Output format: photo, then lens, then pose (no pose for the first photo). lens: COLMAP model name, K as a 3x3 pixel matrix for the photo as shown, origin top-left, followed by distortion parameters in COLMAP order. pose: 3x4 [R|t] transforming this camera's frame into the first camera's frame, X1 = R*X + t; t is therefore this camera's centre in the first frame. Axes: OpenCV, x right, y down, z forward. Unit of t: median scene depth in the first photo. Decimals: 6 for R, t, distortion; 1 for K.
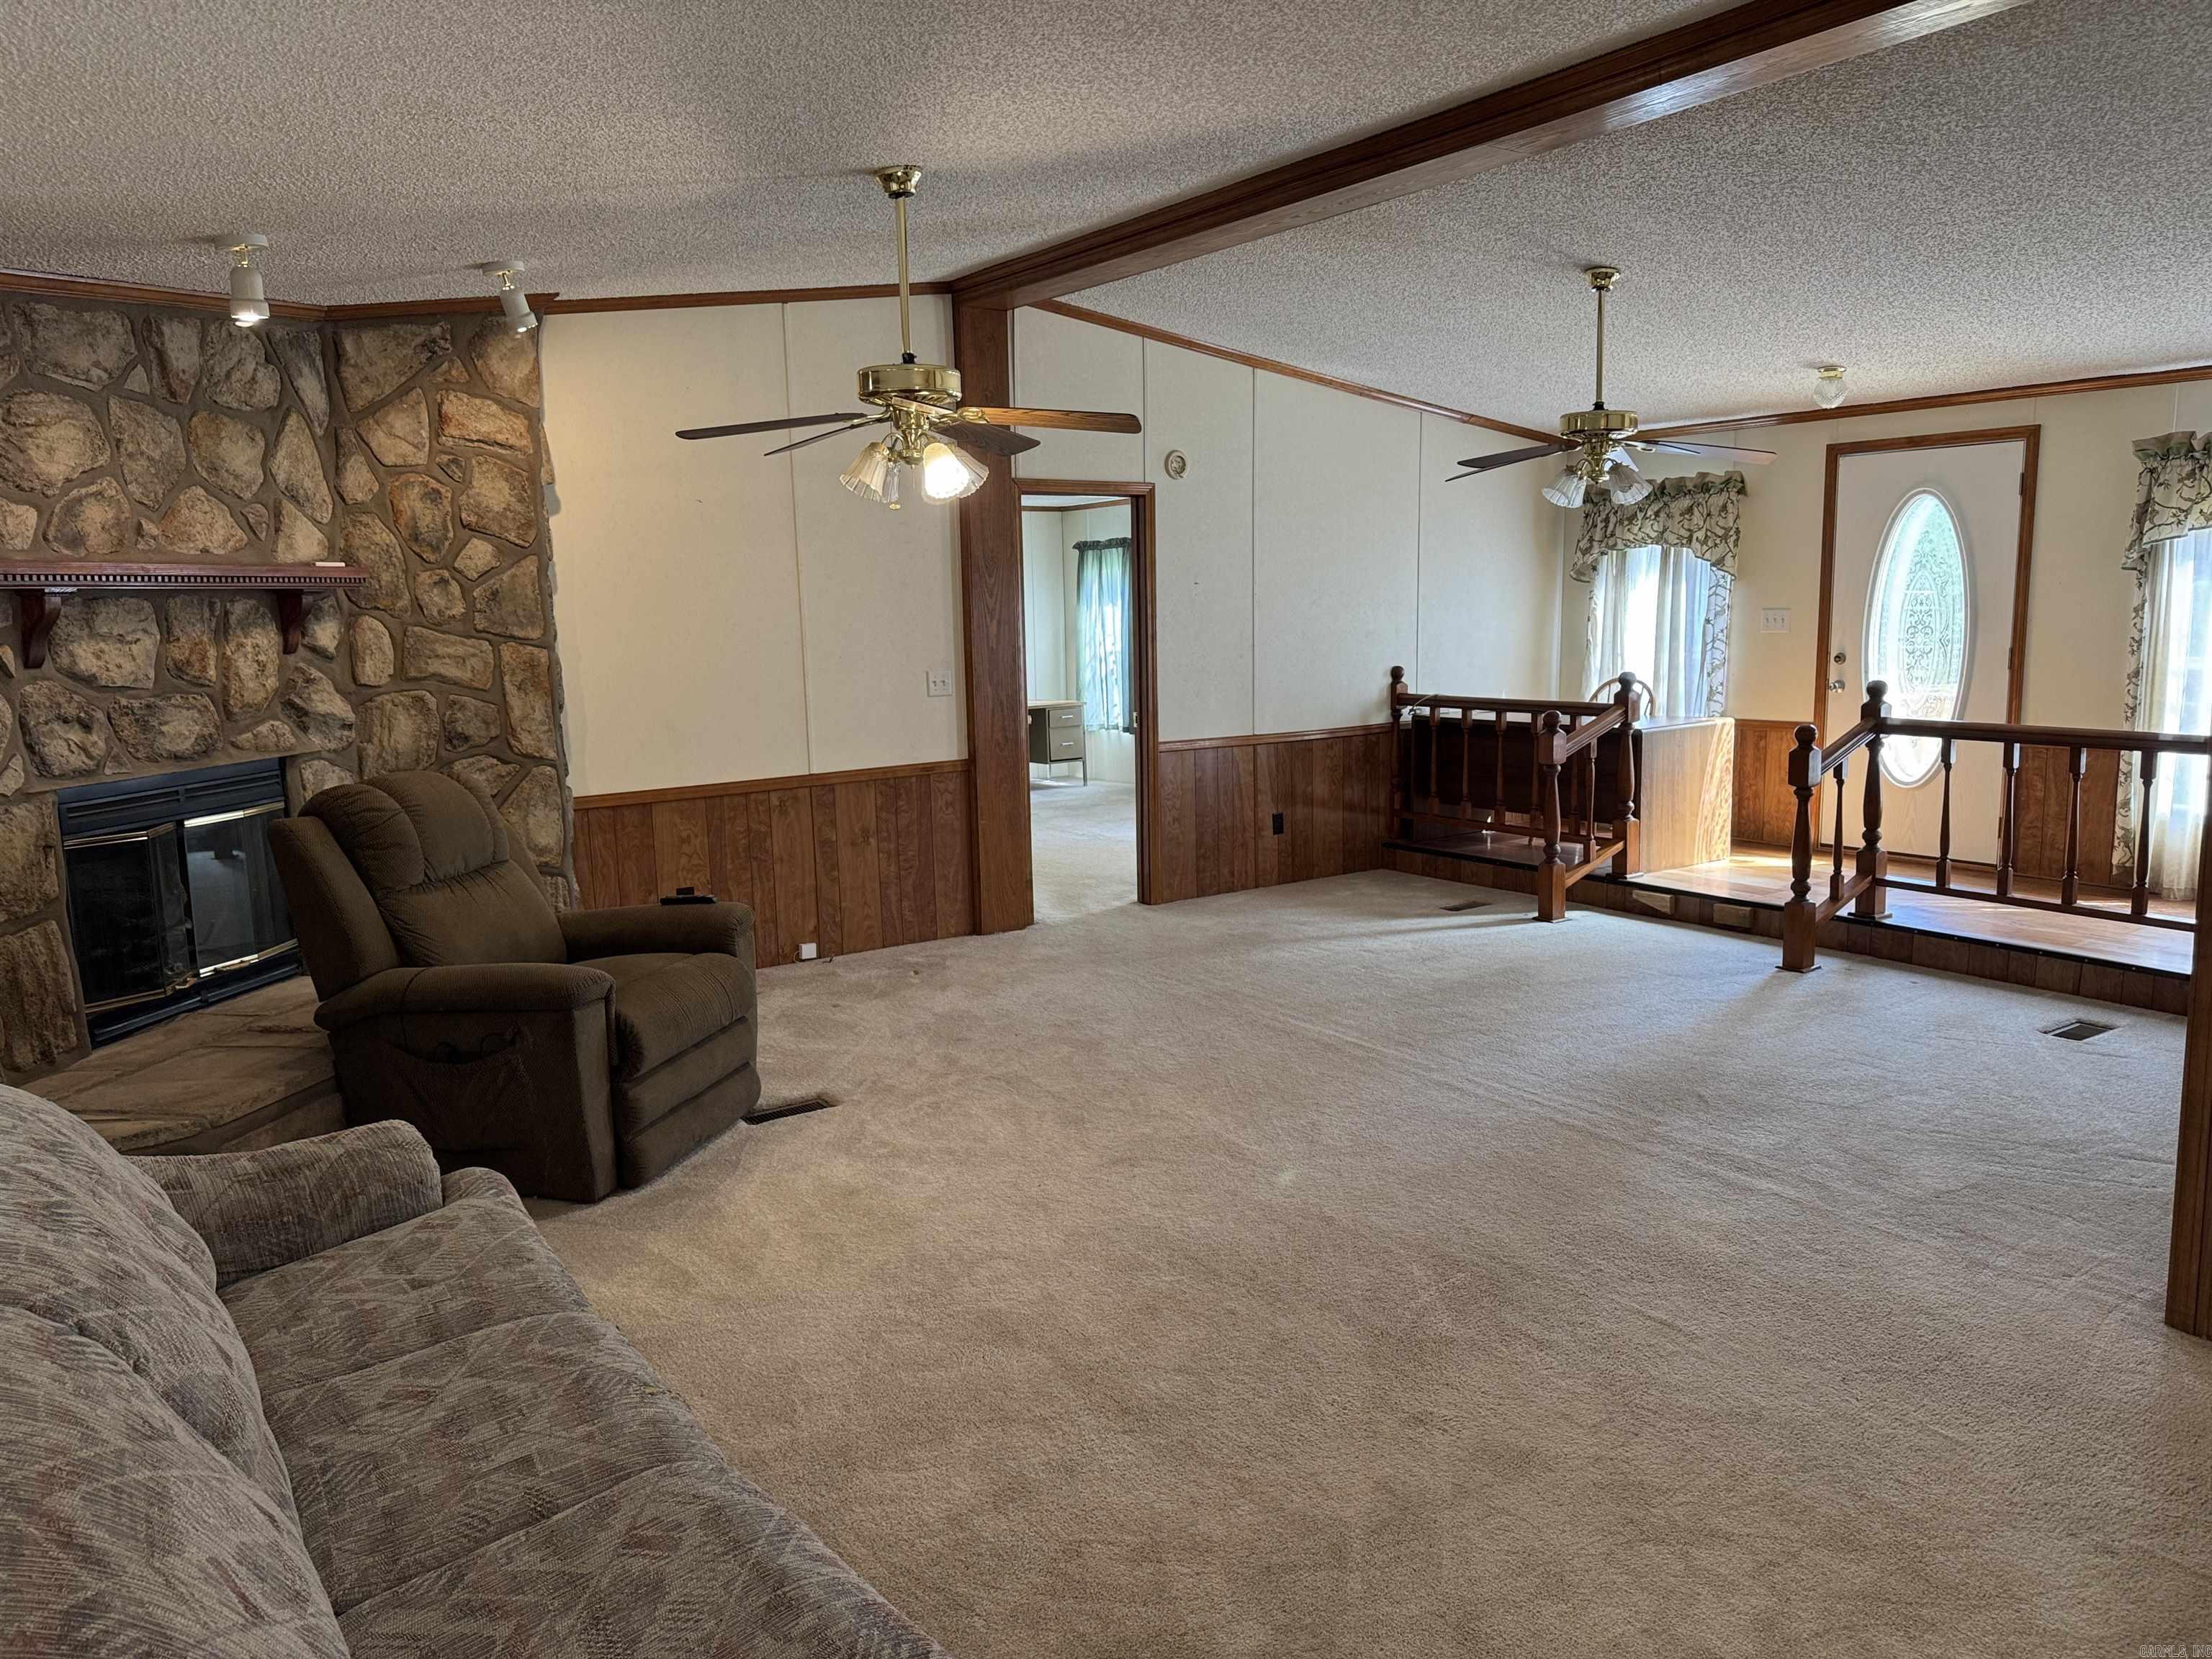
lens RADIAL K [[1565.1, 0, 1085.3], [0, 1565.1, 830.6], [0, 0, 1]] dist [0.056015, -0.077737]
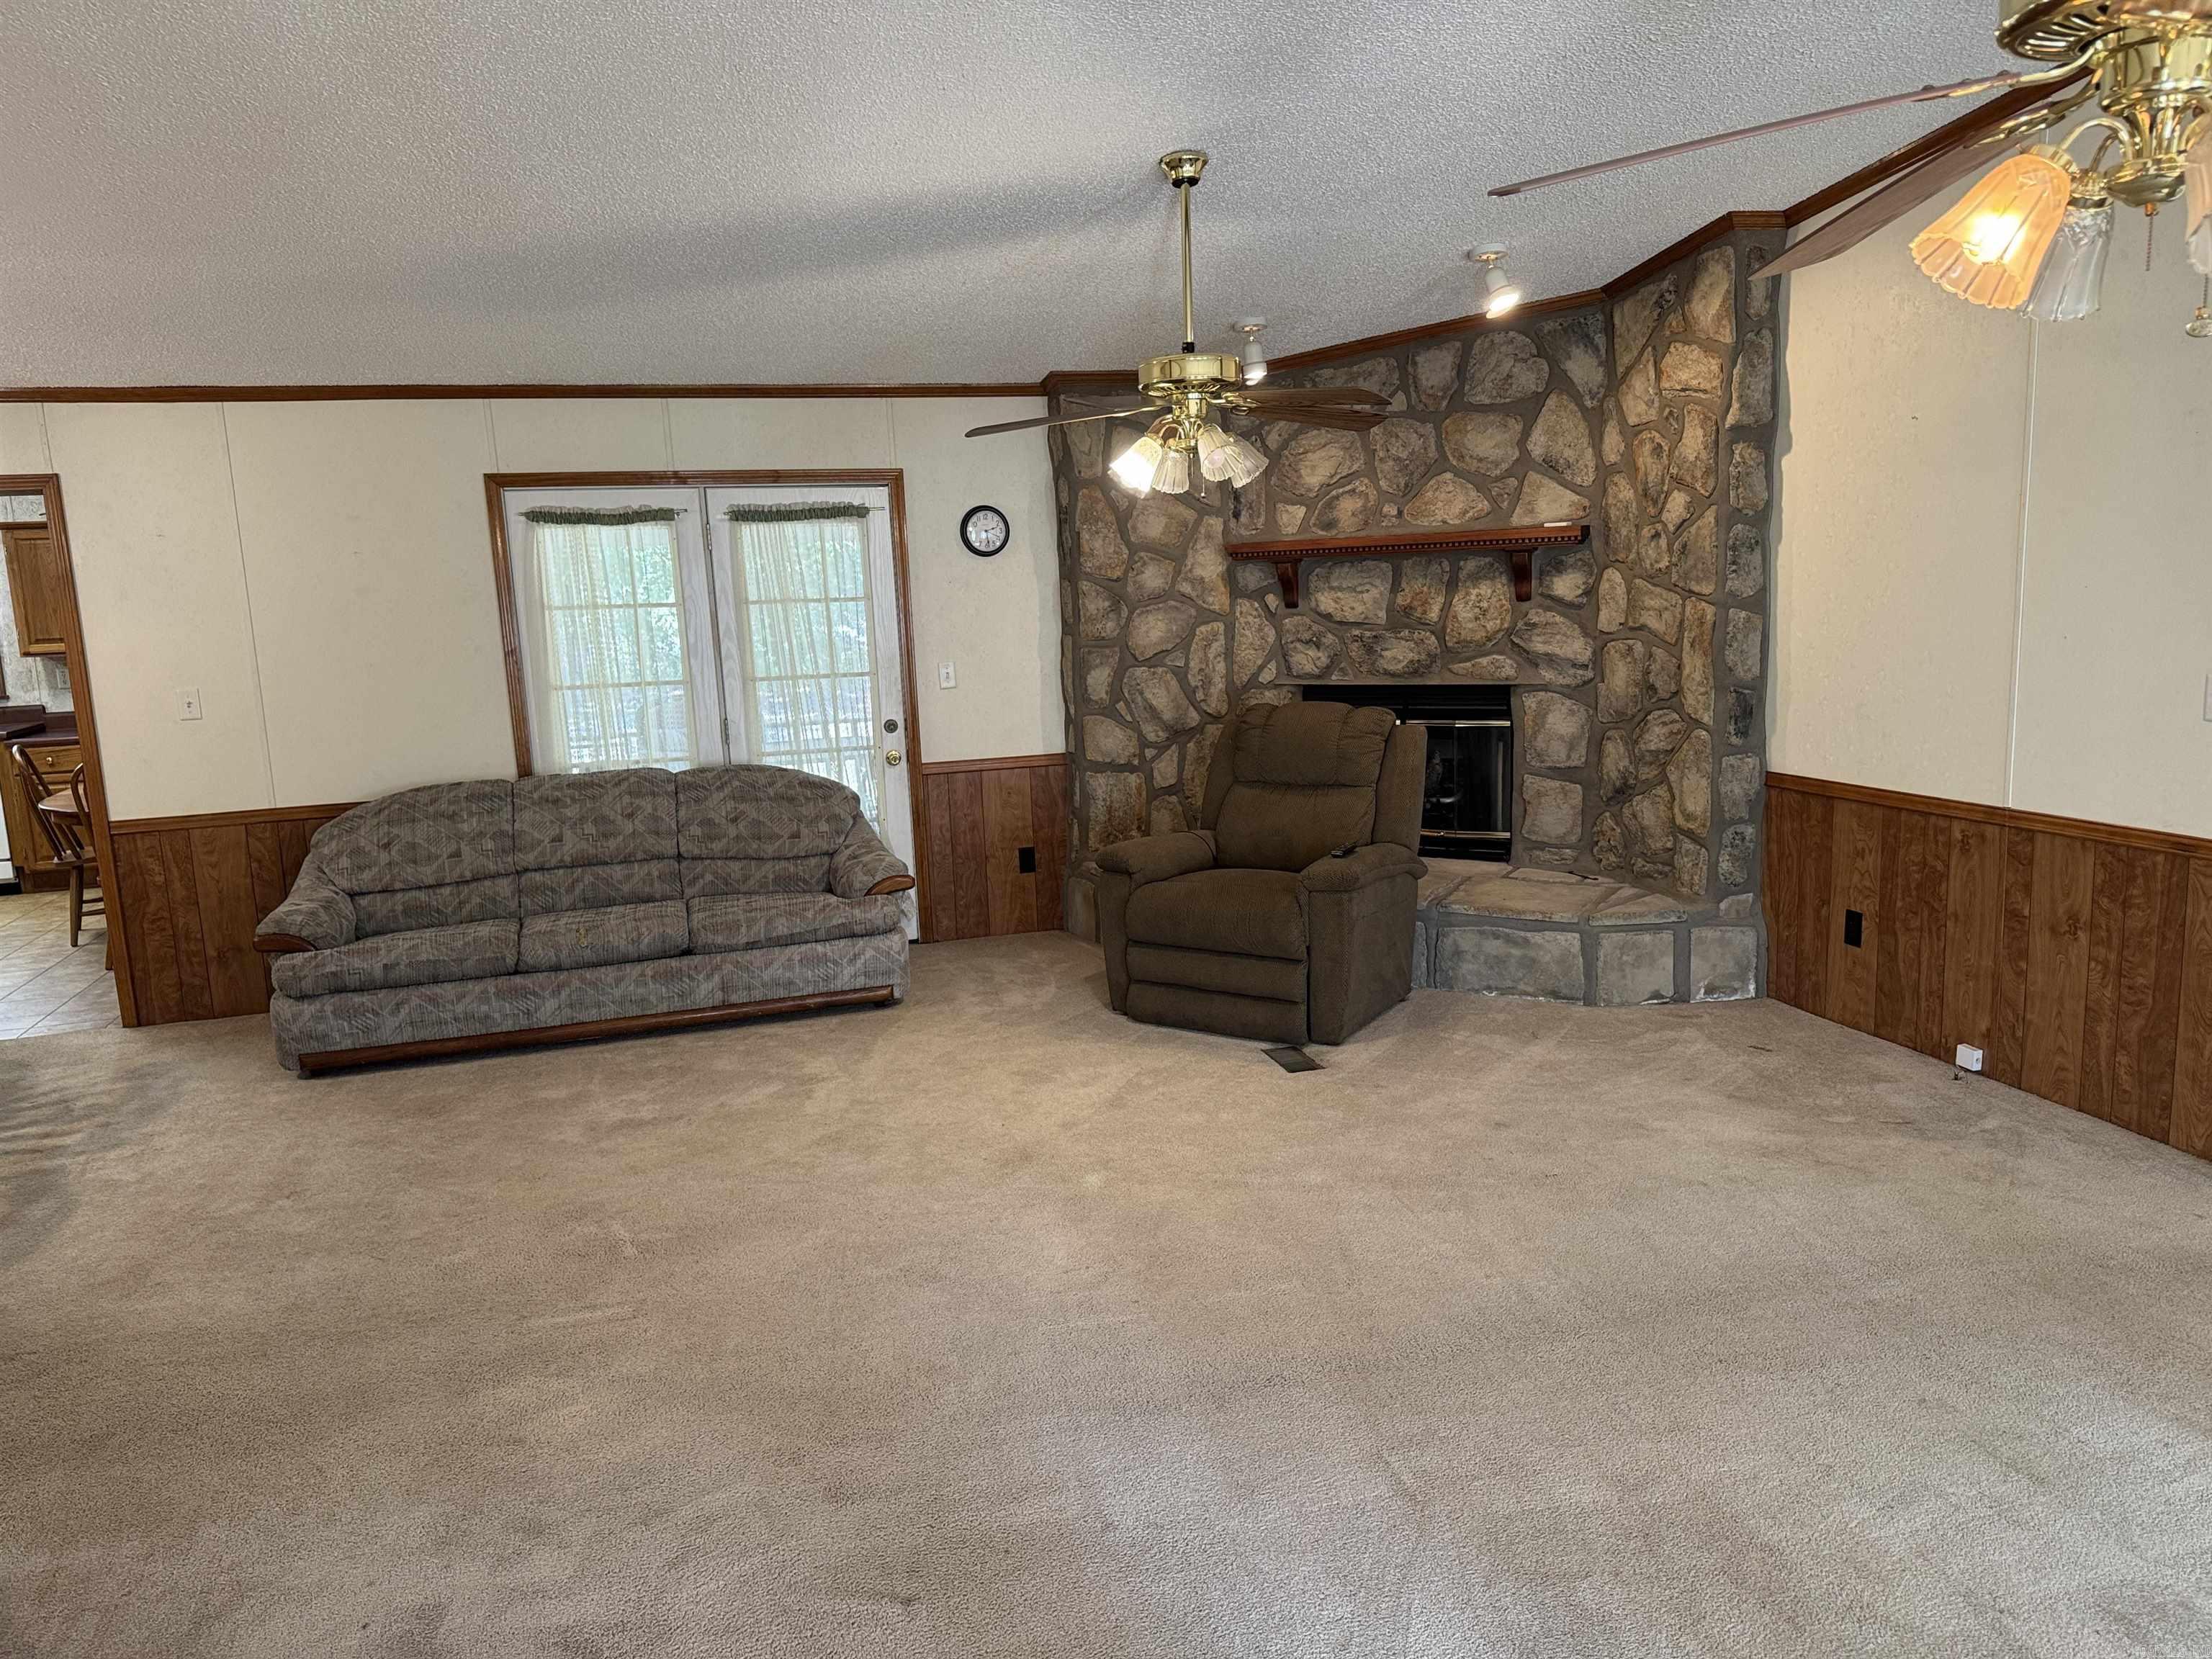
lens RADIAL K [[1565.1, 0, 1115.4], [0, 1565.1, 830.0], [0, 0, 1]] dist [0.056015, -0.077737]
pose [[-0.321899, 0.194038, -0.926677, 0.726547], [-0.088295, 0.968355, 0.233436, -0.190869], [0.942648, 0.156964, -0.294580, 1.061314]]
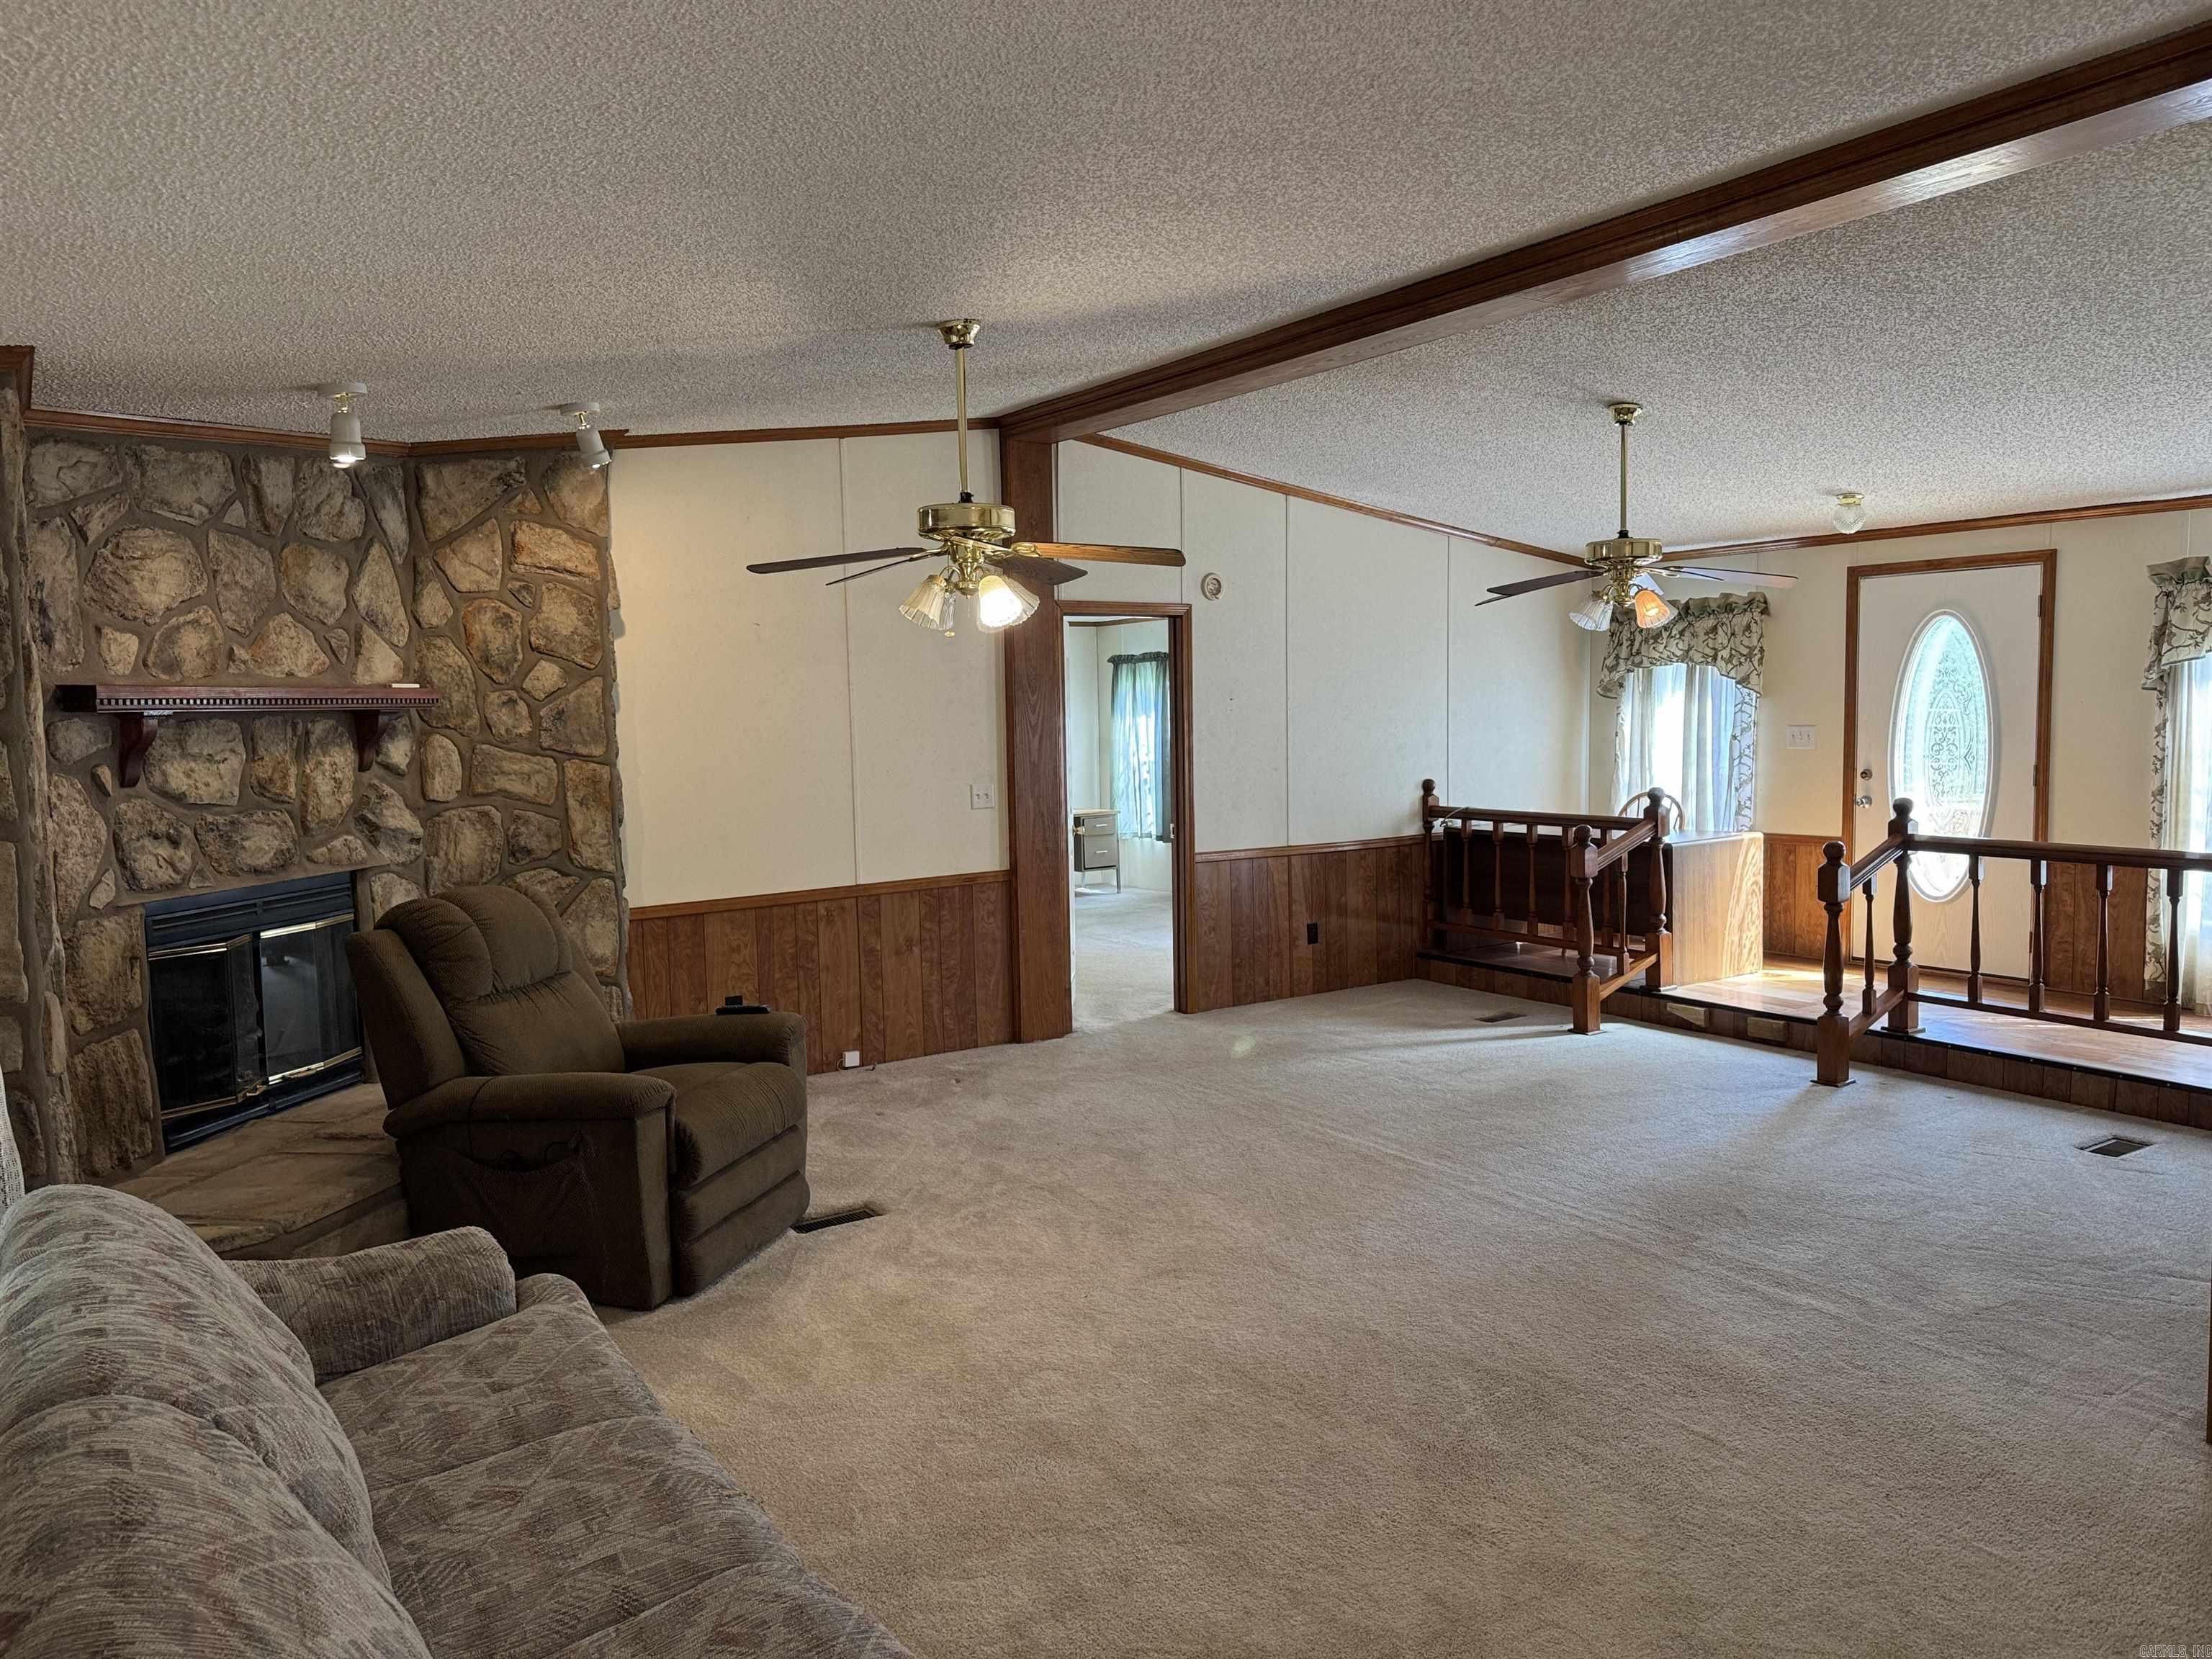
lens RADIAL K [[1565.1, 0, 1089.6], [0, 1565.1, 830.0], [0, 0, 1]] dist [0.056015, -0.077737]
pose [[0.999889, 0.002825, -0.014596, -0.010424], [-0.003797, 0.997744, -0.067031, -0.005114], [0.014374, 0.067079, 0.997644, -0.027584]]
